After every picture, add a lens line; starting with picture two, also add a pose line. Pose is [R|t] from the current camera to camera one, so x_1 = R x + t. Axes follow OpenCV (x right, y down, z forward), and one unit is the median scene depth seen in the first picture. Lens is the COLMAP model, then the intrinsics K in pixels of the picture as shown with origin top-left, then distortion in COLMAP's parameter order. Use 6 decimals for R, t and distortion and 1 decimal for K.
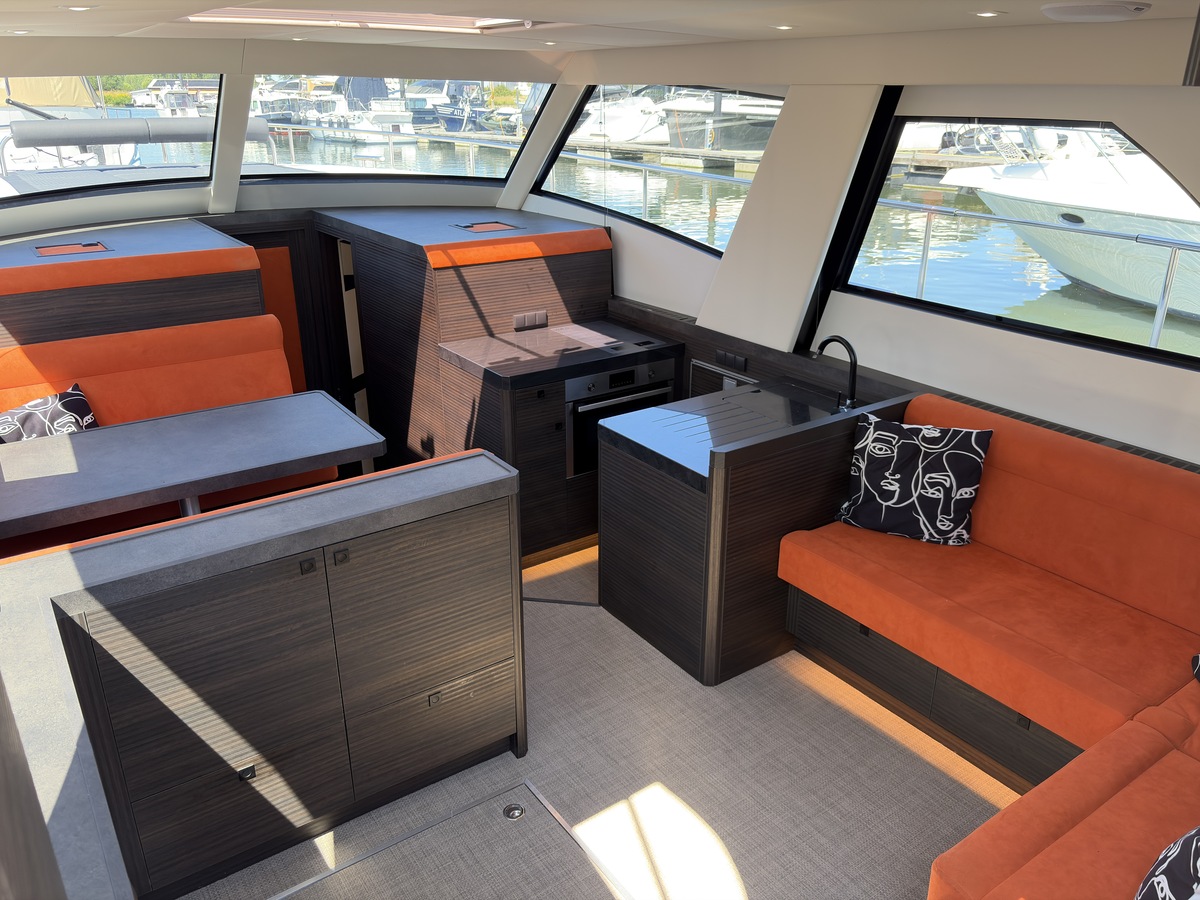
lens RADIAL K [[906.5, 0, 606.2], [0, 906.5, 446.7], [0, 0, 1]] dist [0.013480, -0.019483]
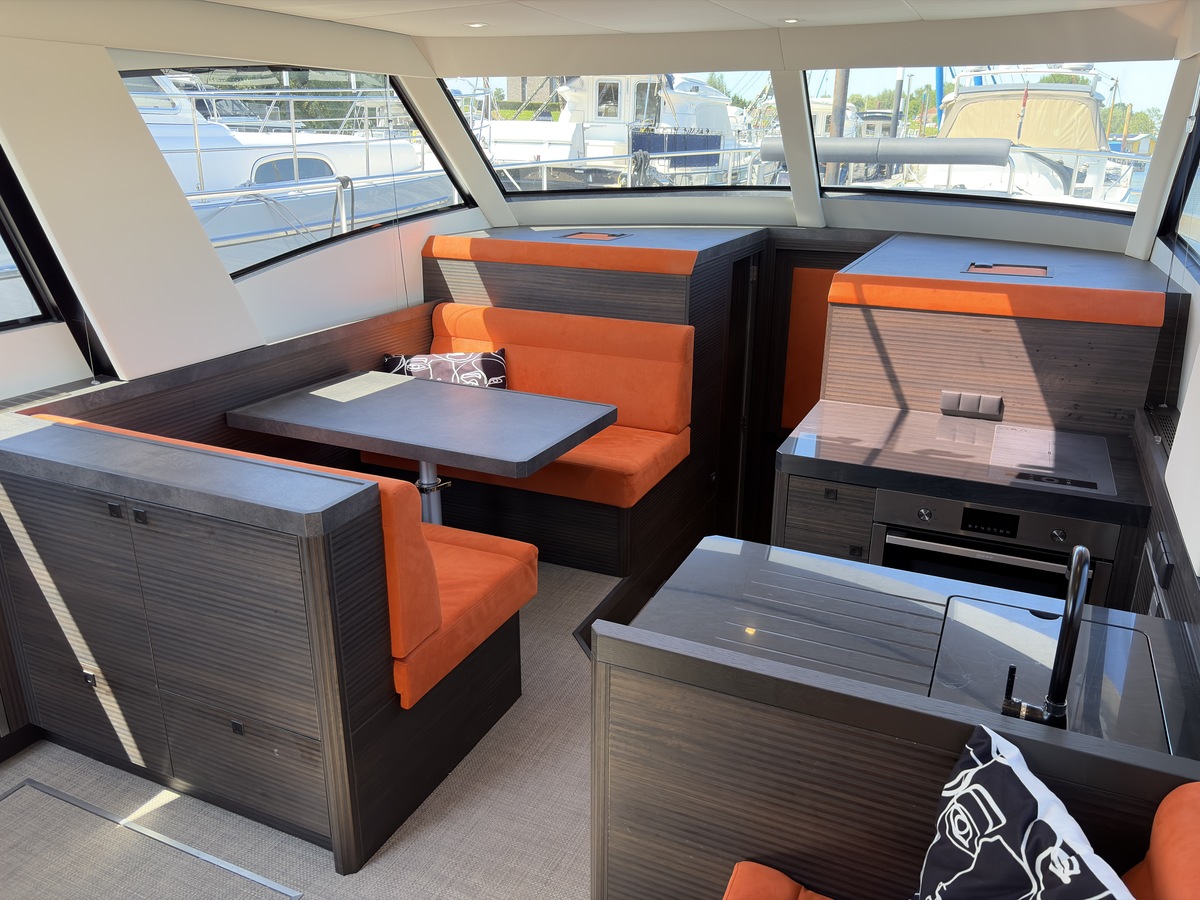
lens RADIAL K [[906.5, 0, 603.4], [0, 906.5, 442.0], [0, 0, 1]] dist [0.013480, -0.019483]
pose [[0.505051, 0.272310, -0.819006, 0.366737], [-0.319583, 0.940478, 0.115622, -0.111914], [0.801742, 0.203345, 0.562015, 0.437345]]
